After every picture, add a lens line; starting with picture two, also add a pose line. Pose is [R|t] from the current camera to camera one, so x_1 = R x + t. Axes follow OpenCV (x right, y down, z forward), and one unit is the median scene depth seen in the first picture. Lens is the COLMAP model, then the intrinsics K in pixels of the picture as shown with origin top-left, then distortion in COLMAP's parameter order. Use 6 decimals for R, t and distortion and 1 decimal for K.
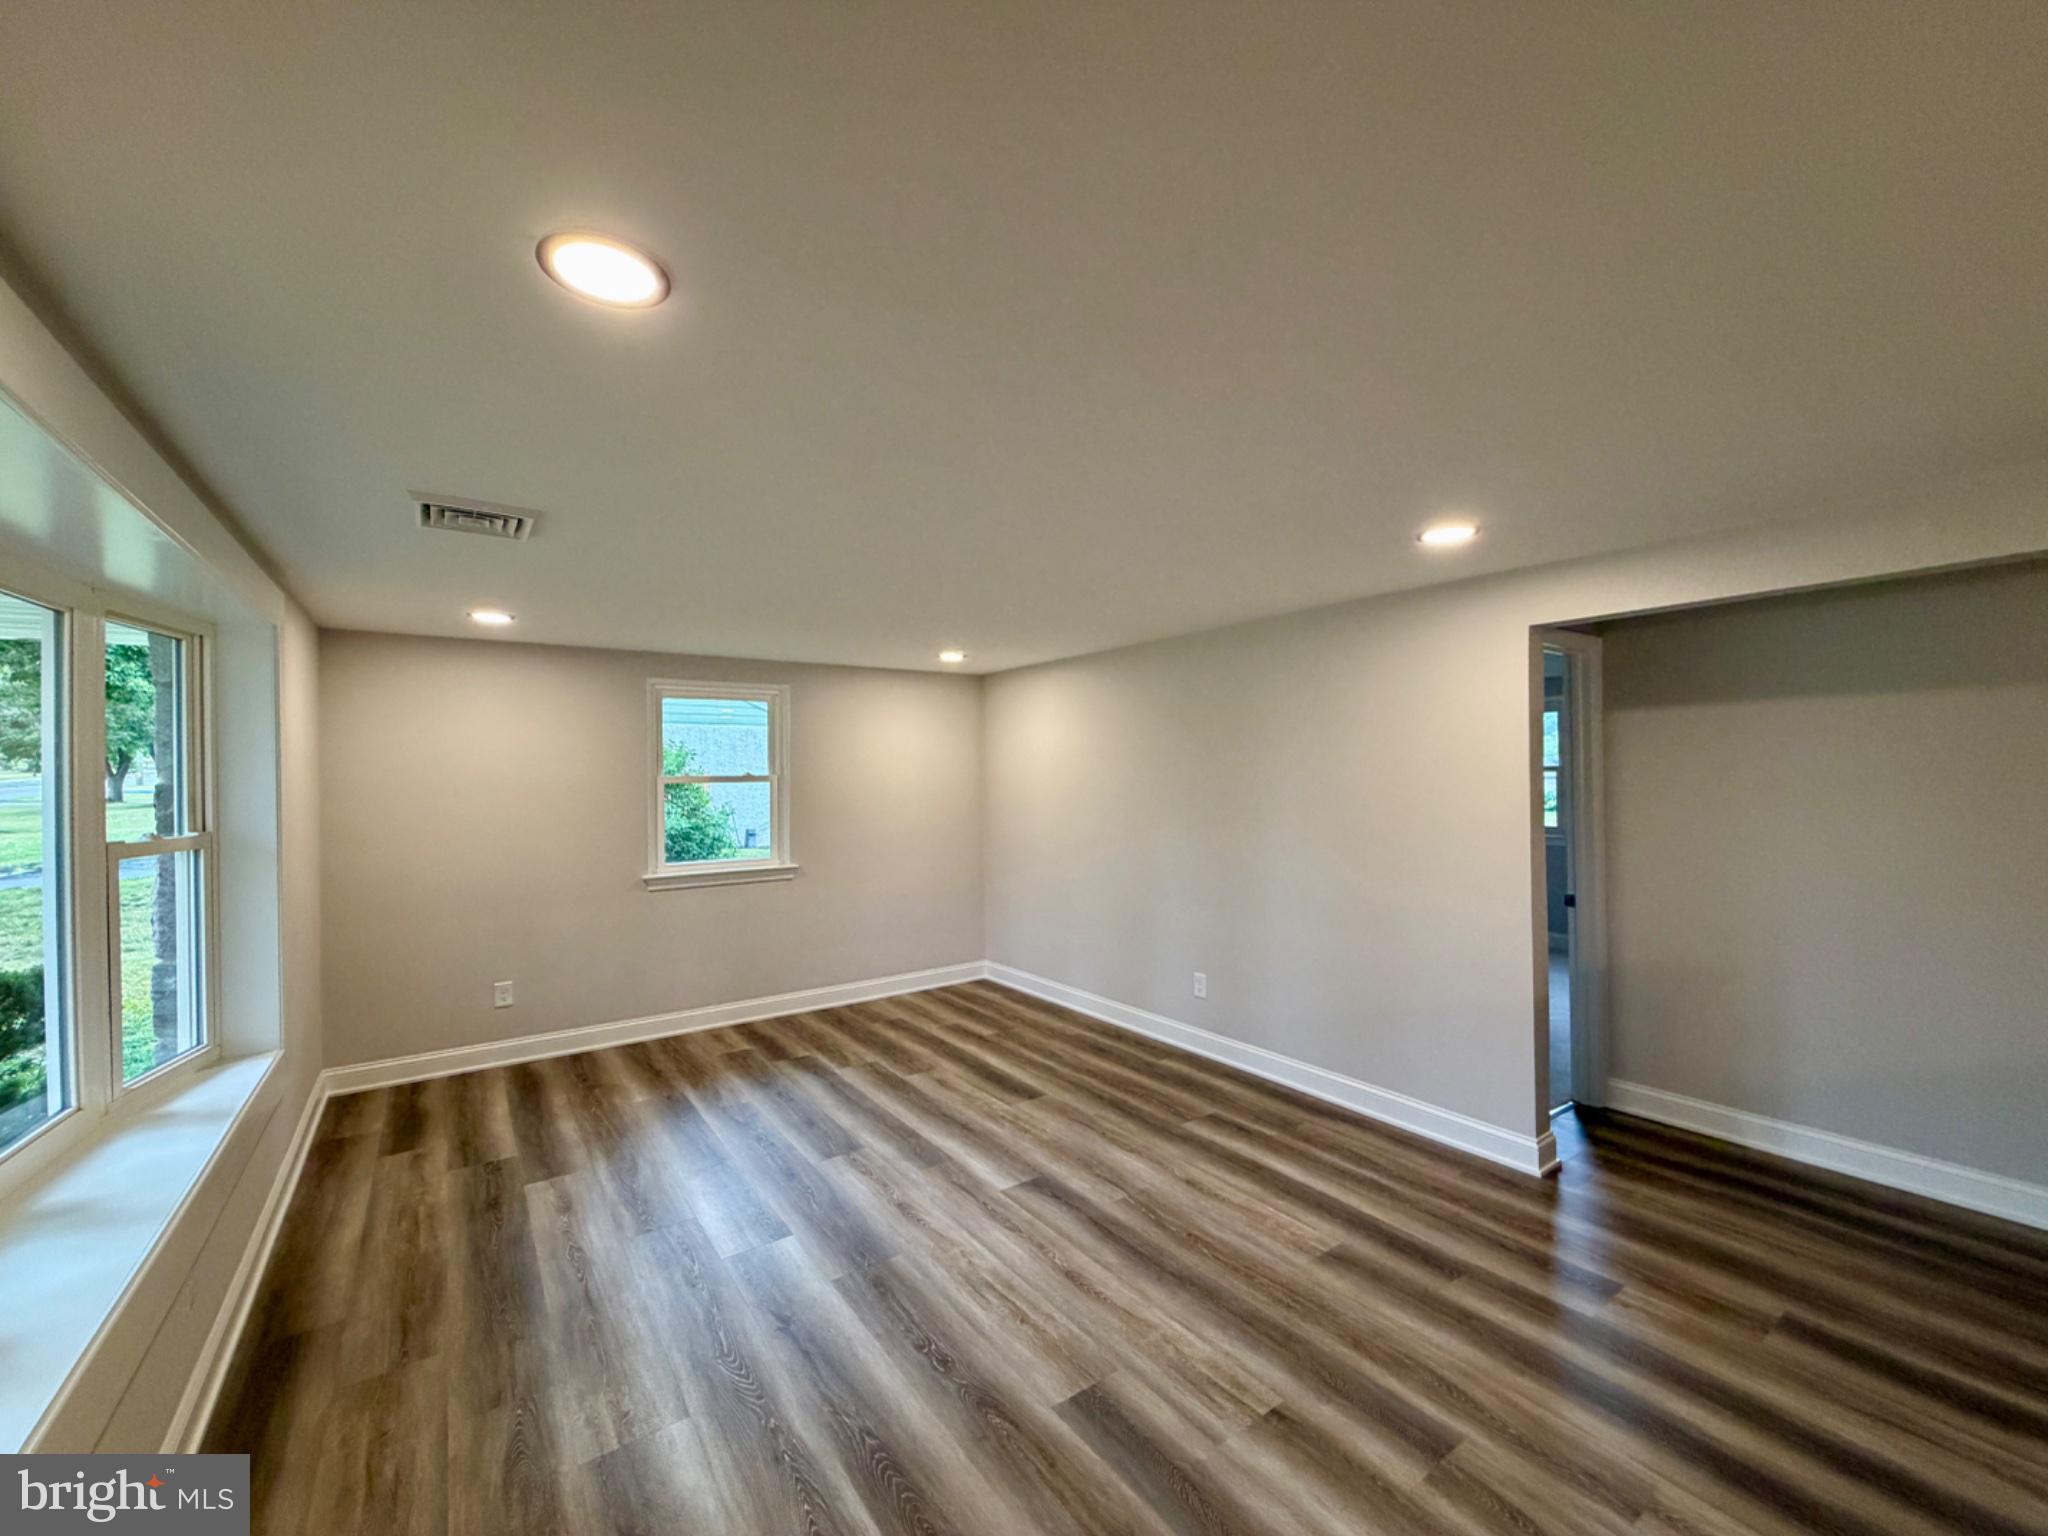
lens RADIAL K [[814.6, 0, 1025.8], [0, 814.6, 768.8], [0, 0, 1]] dist [0.001213, 0.000053]
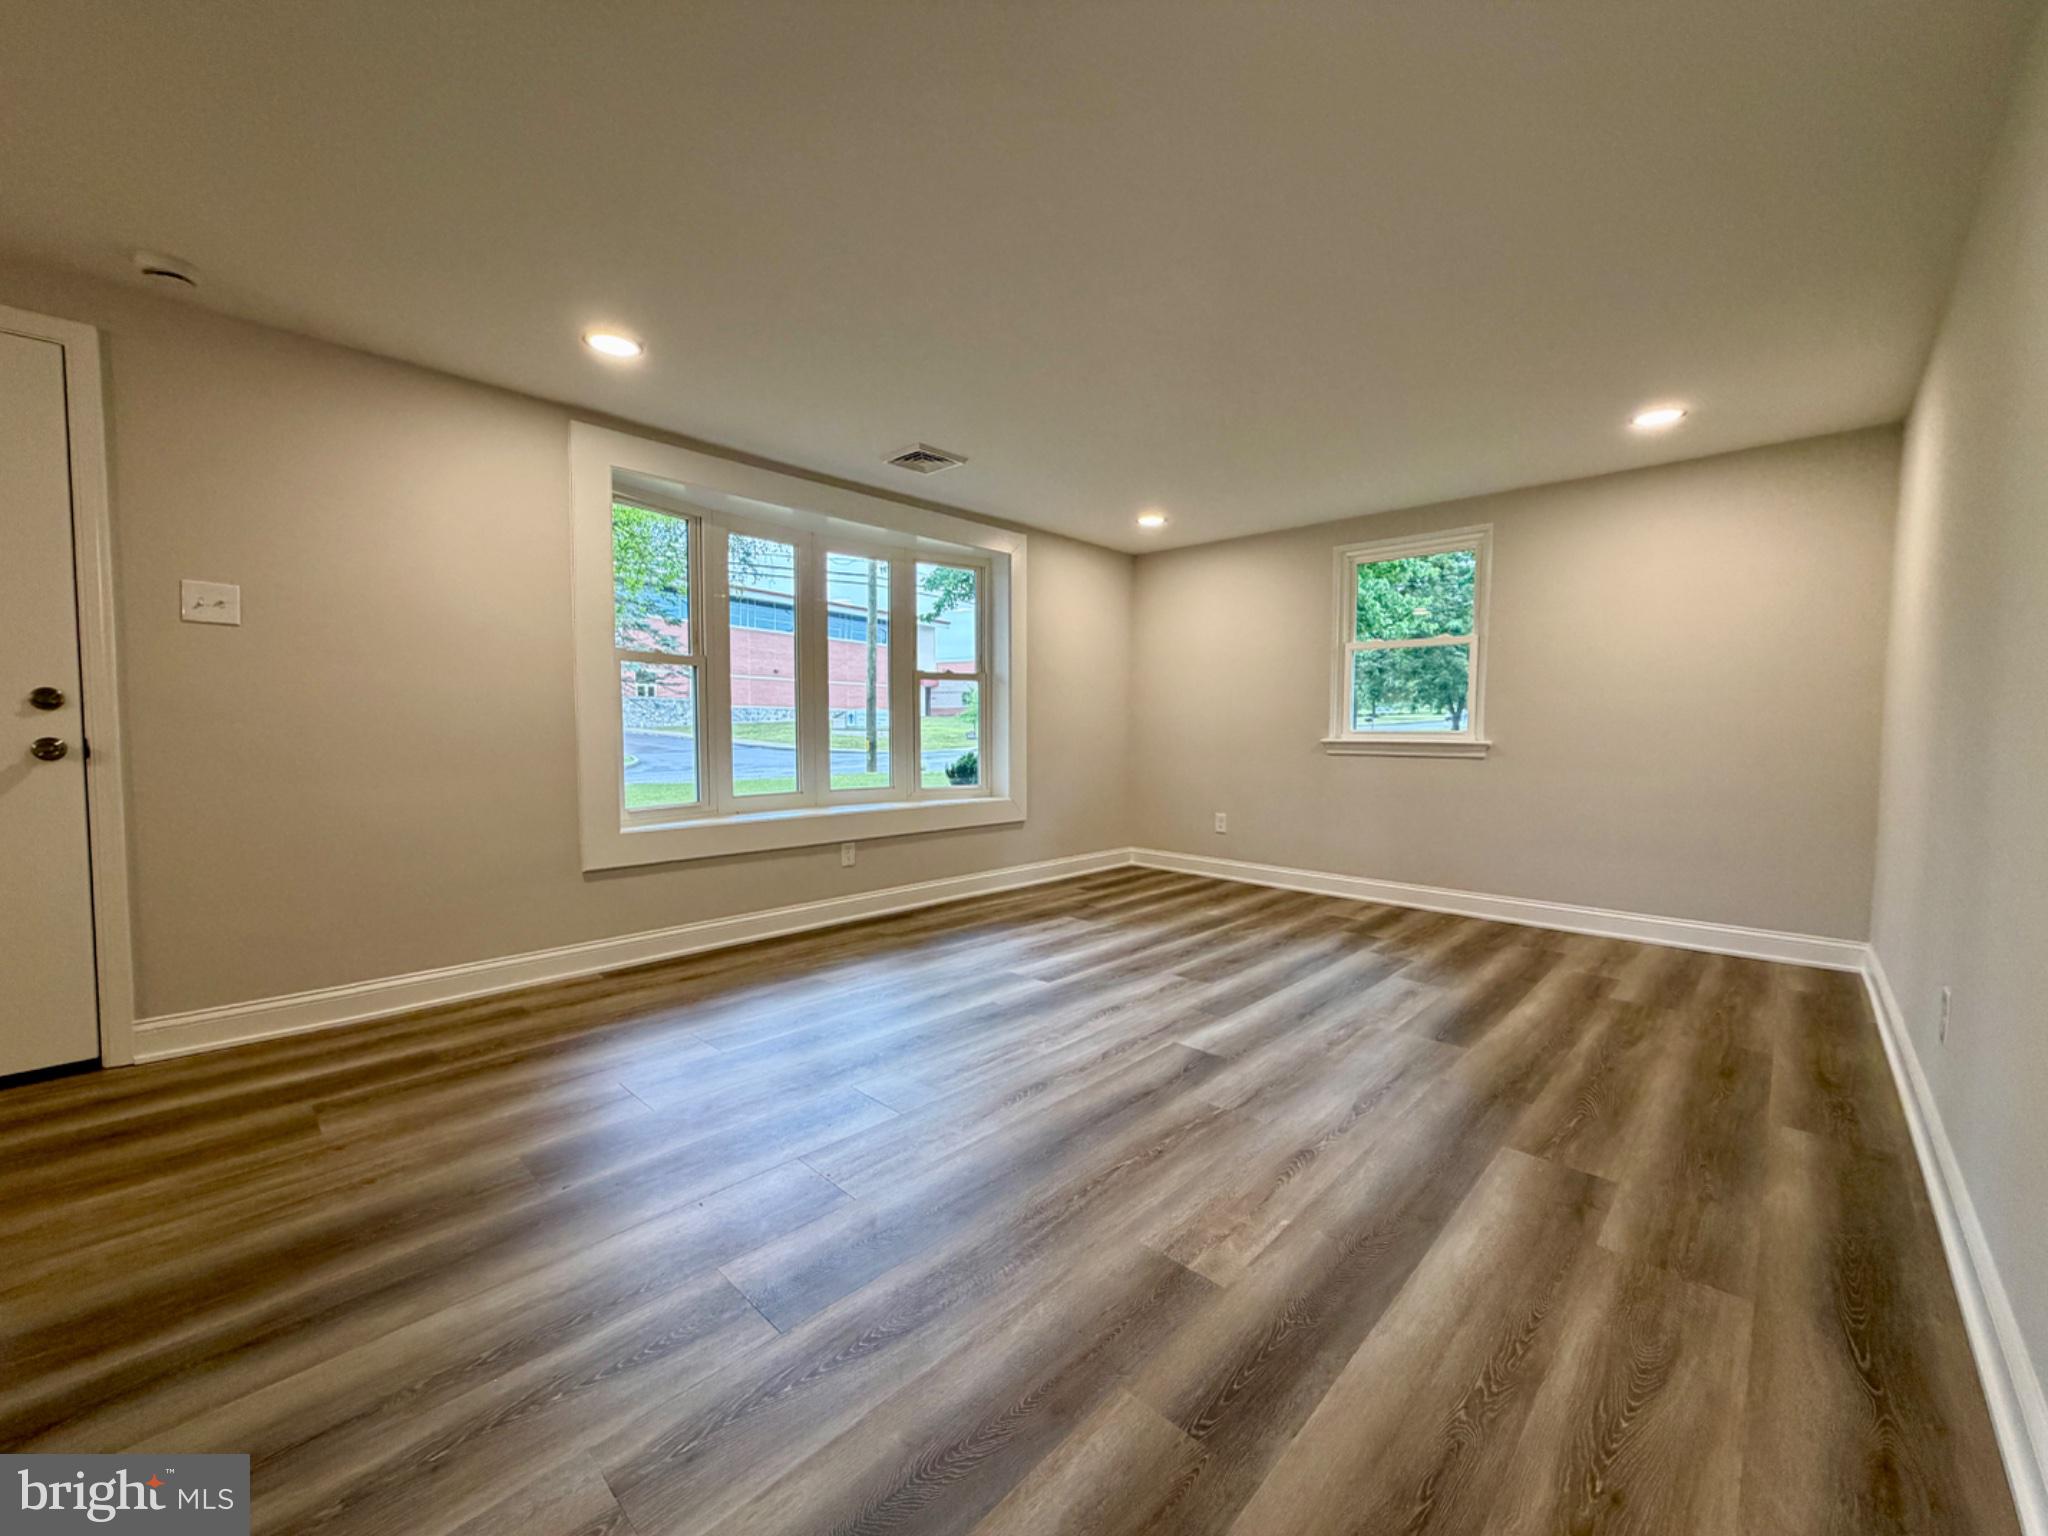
lens RADIAL K [[814.6, 0, 1021.9], [0, 814.6, 770.7], [0, 0, 1]] dist [0.001213, 0.000053]
pose [[0.189376, 0.064221, -0.979802, 0.731630], [0.002937, 0.997817, 0.065970, 0.151174], [0.981900, -0.015371, 0.188774, 0.622670]]
